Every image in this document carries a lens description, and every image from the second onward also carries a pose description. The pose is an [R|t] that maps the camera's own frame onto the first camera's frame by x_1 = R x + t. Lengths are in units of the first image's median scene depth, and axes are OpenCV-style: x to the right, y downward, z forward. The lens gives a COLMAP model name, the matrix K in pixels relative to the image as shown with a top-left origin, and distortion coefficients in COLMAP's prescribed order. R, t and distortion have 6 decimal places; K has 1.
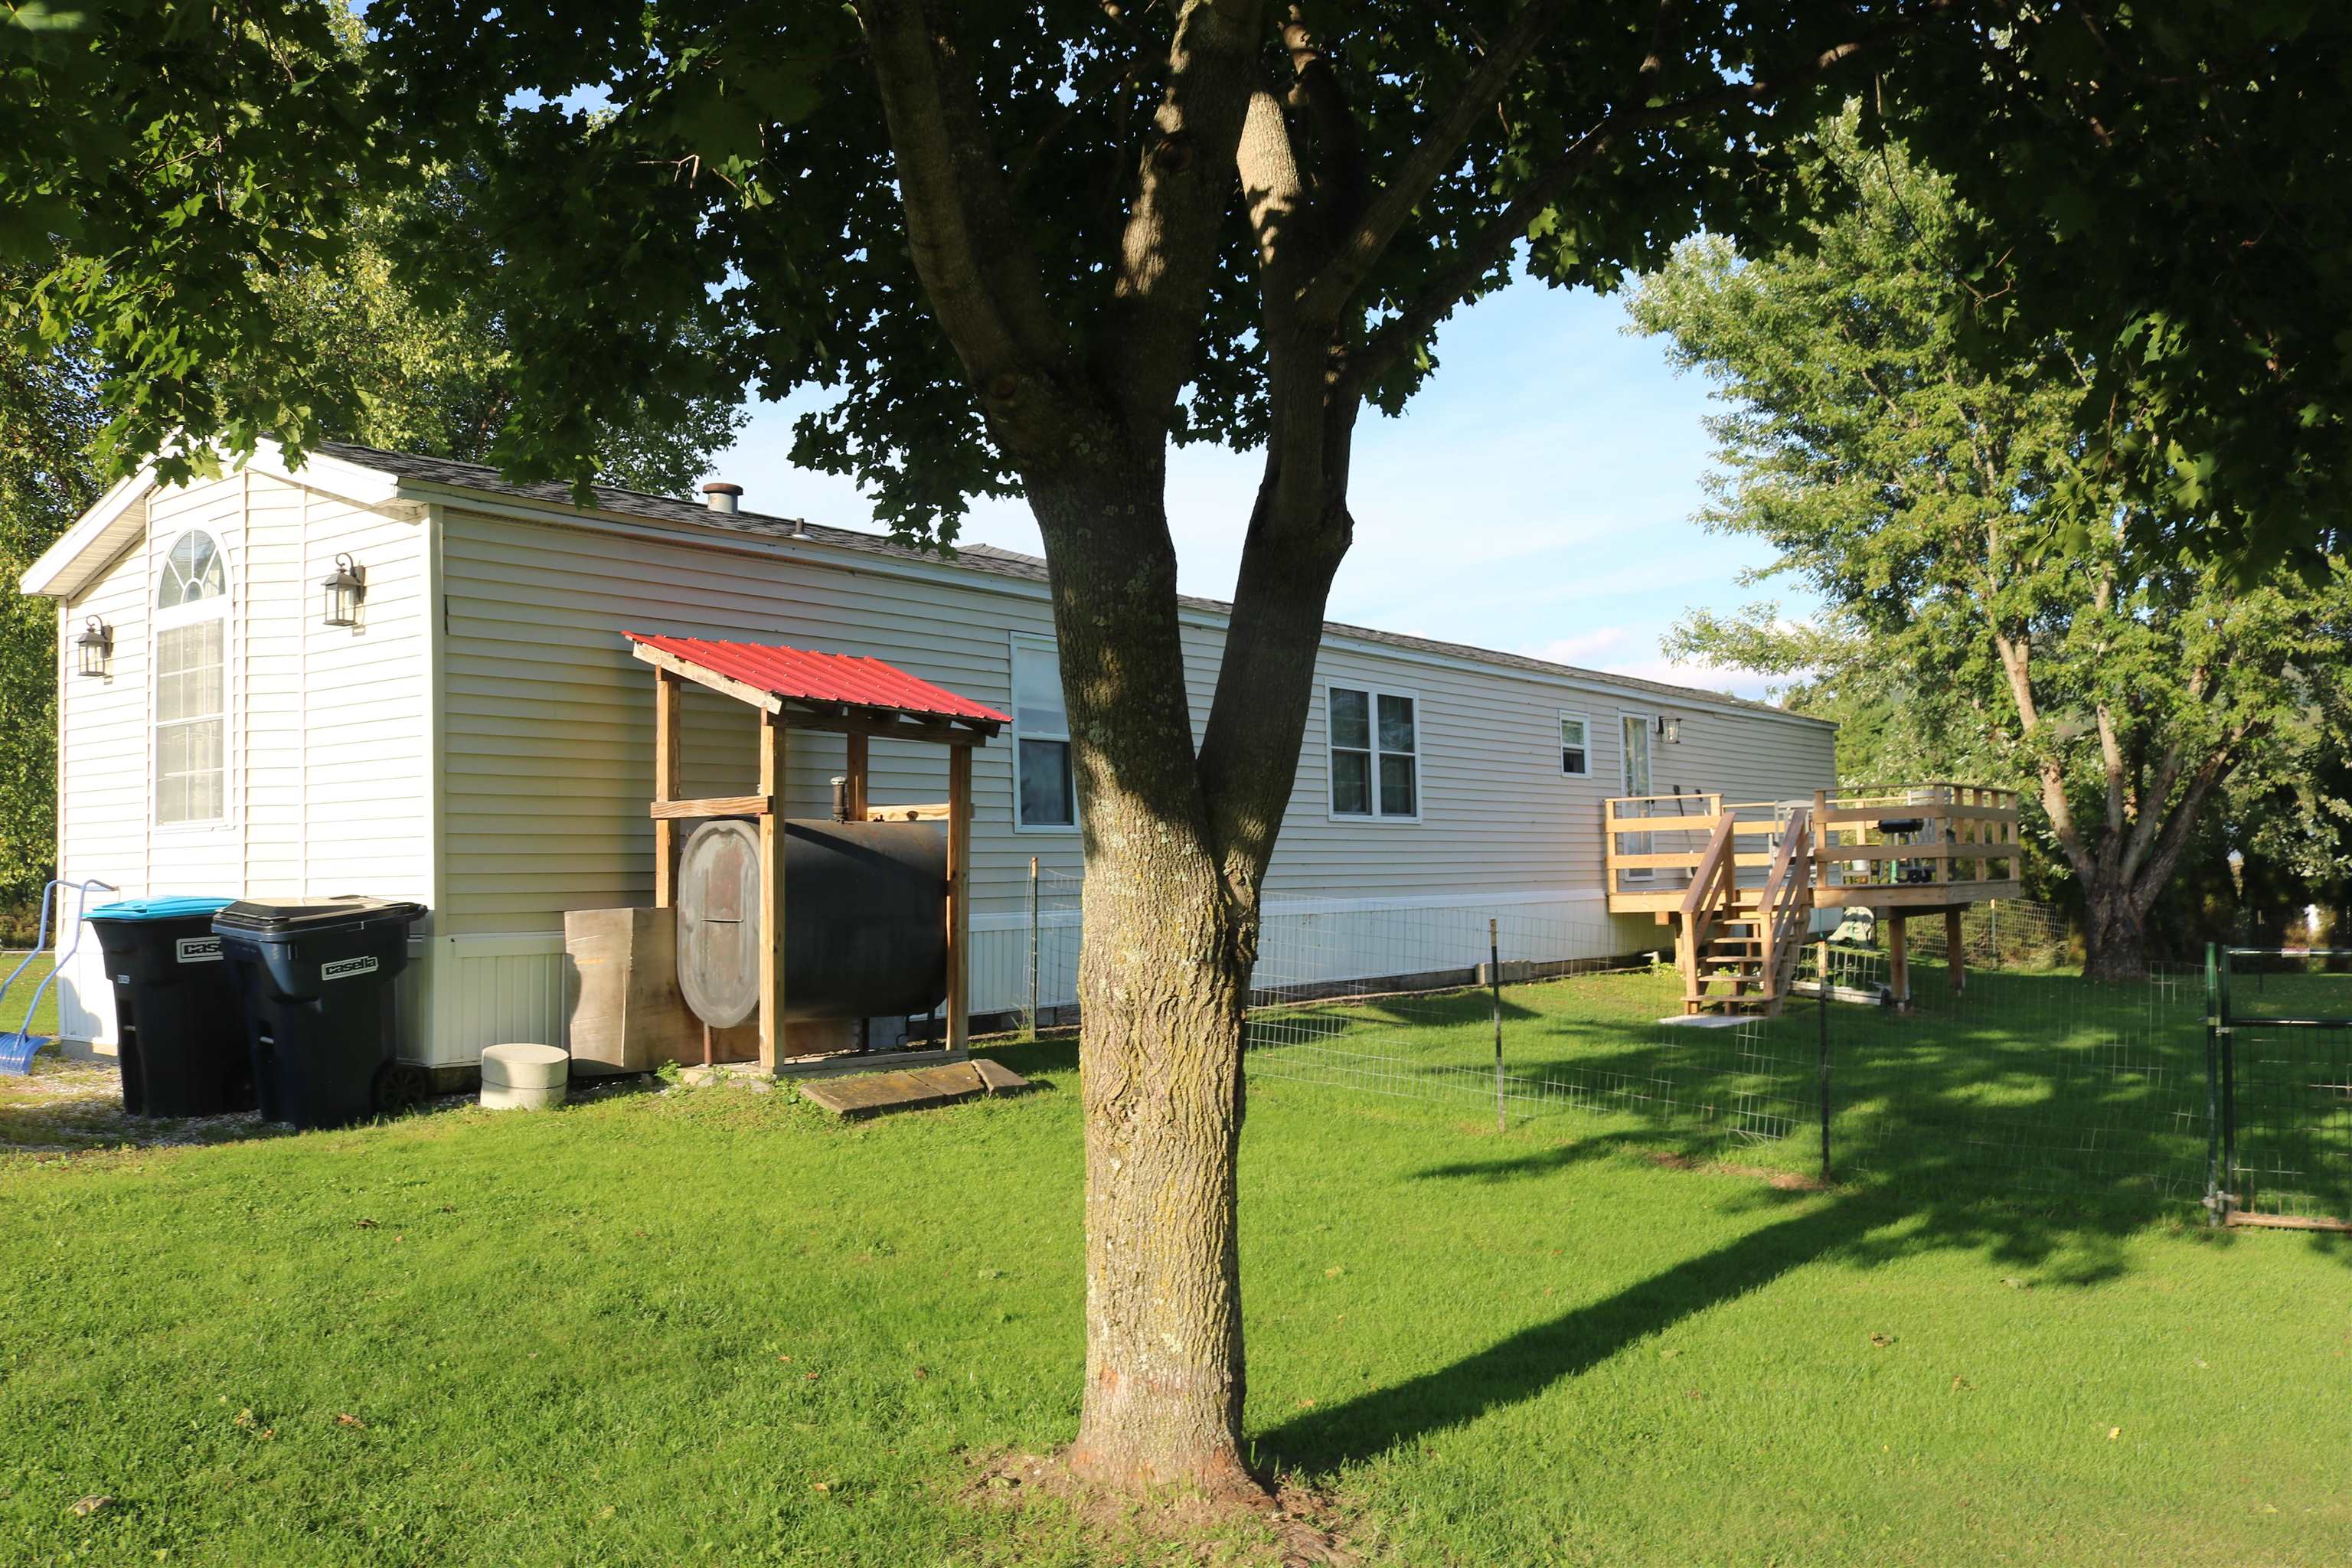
lens RADIAL K [[1974.7, 0, 1177.6], [0, 1974.7, 785.8], [0, 0, 1]] dist [-0.095070, 0.049071]
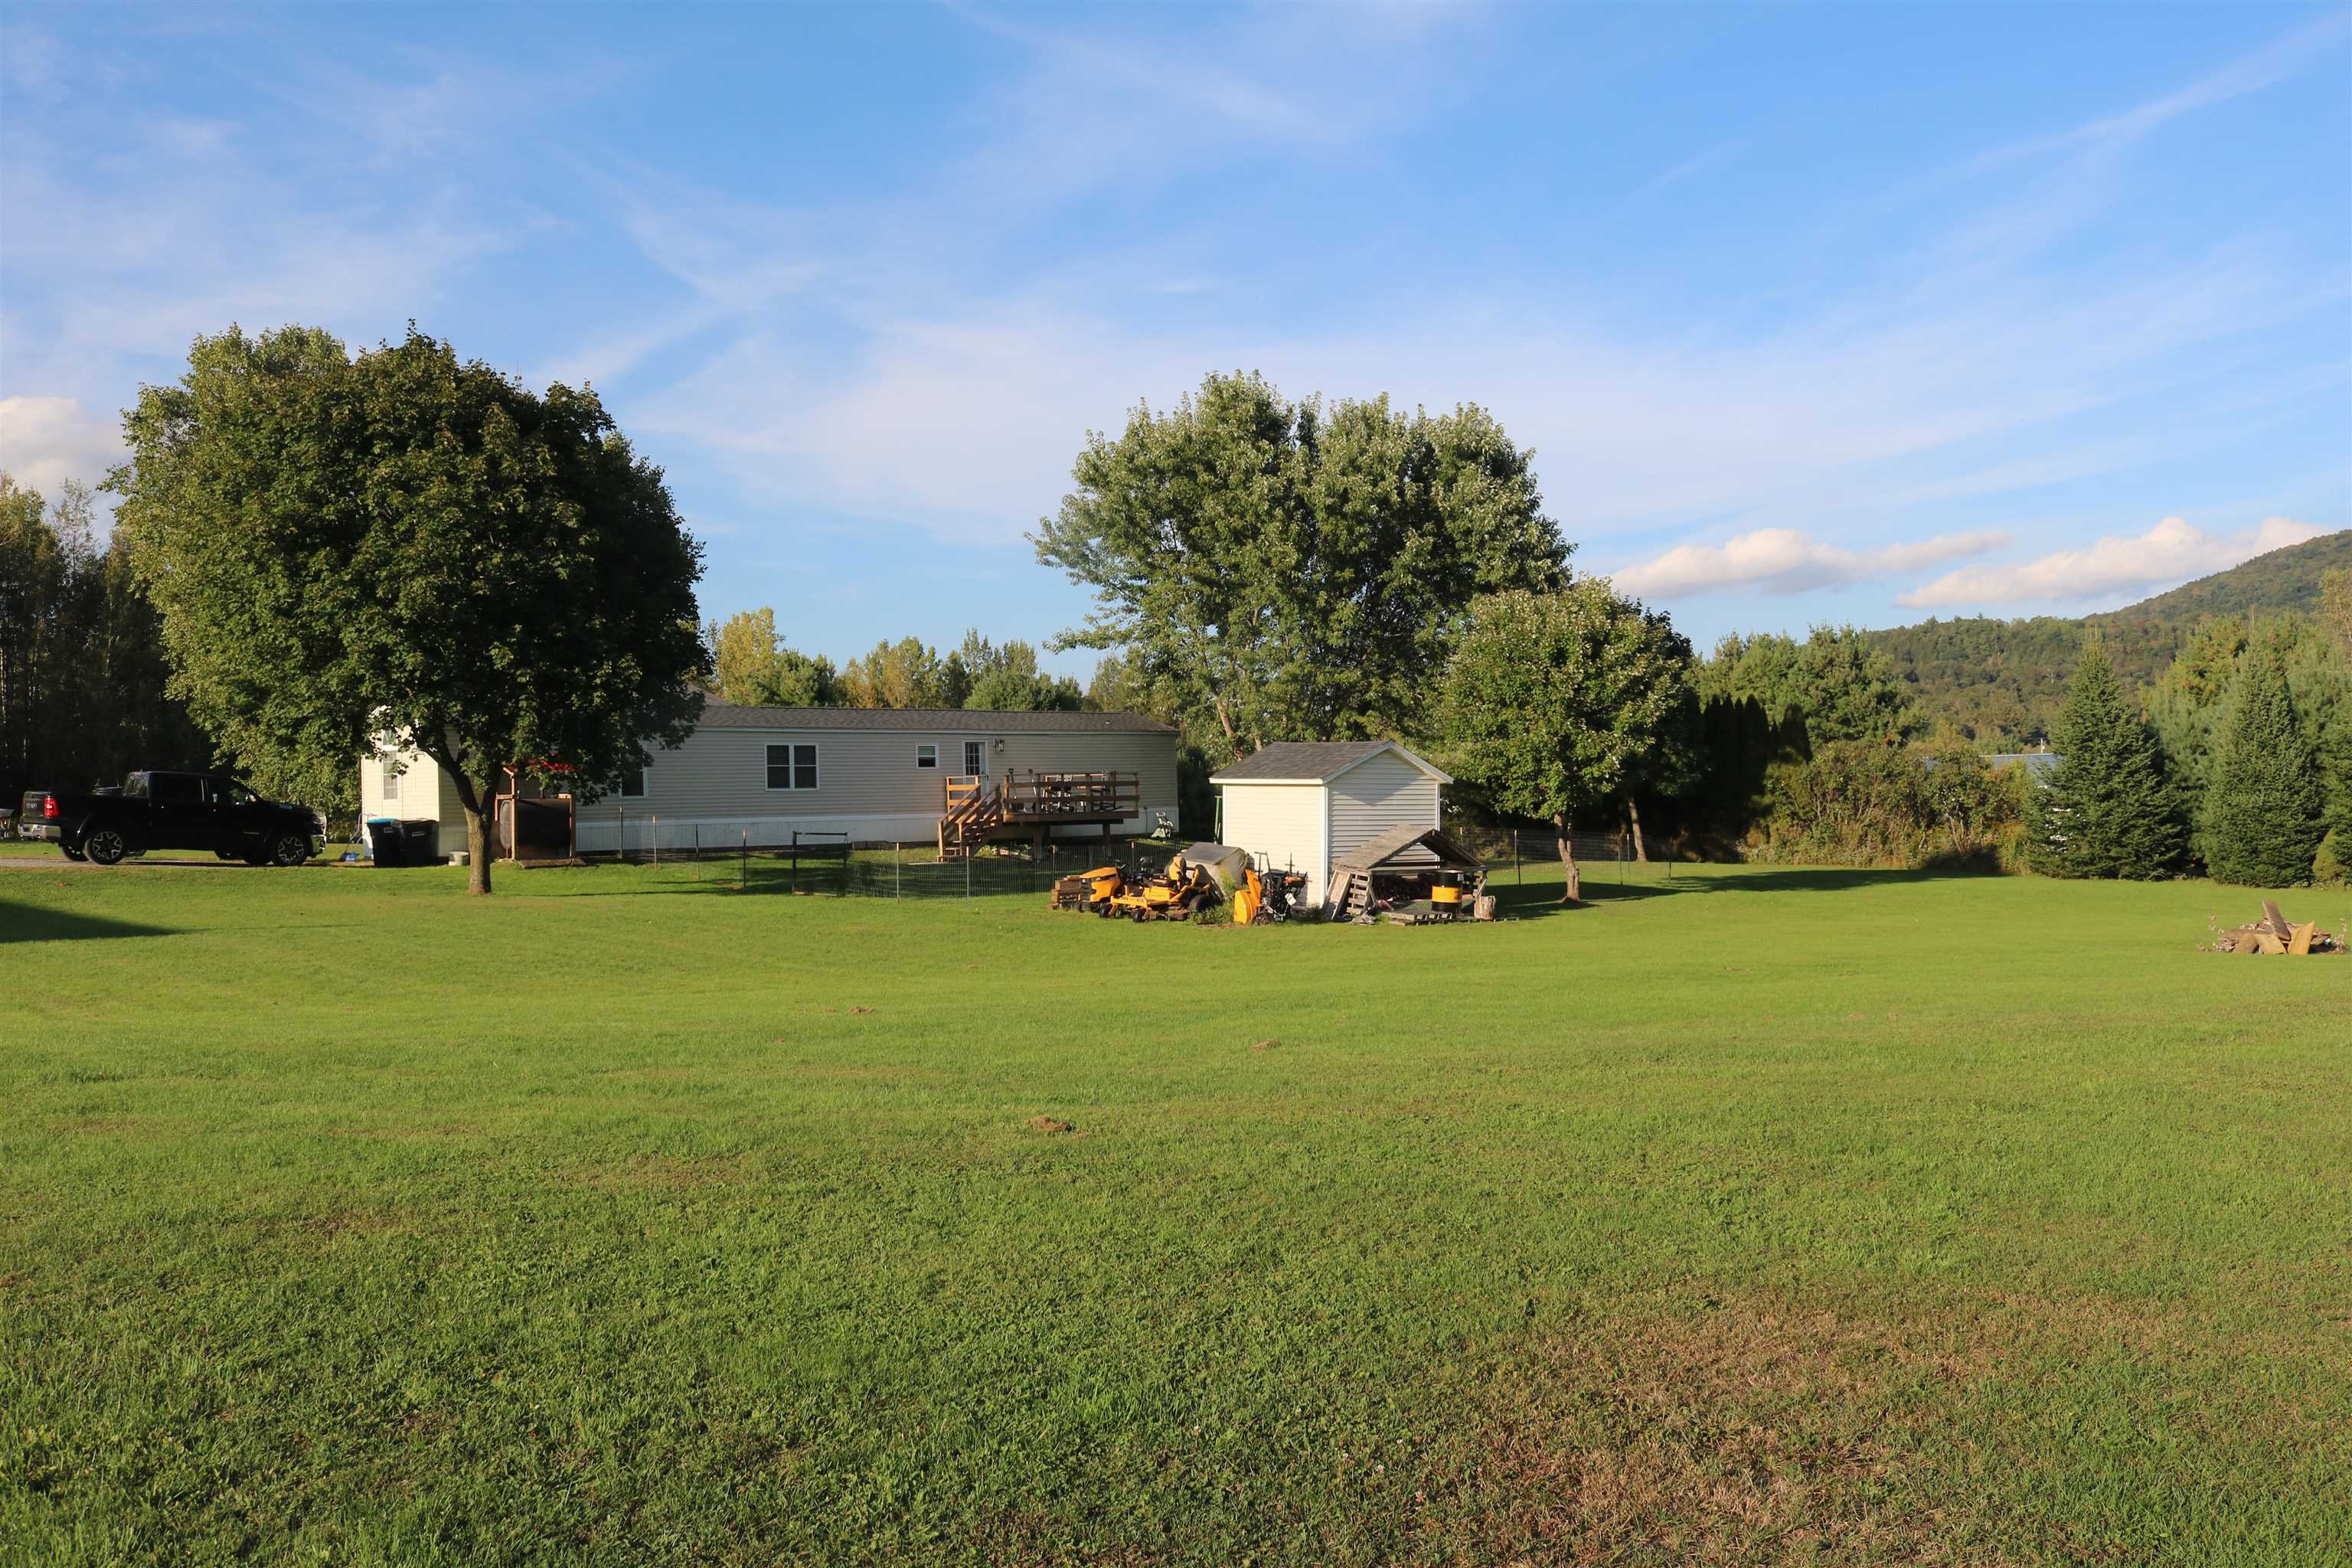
lens RADIAL K [[1974.7, 0, 1175.0], [0, 1974.7, 786.8], [0, 0, 1]] dist [-0.095070, 0.049071]
pose [[0.984692, 0.003885, -0.174262, 1.926069], [0.005108, 0.998679, 0.051128, -0.219201], [0.174231, -0.051235, 0.983371, -2.893591]]
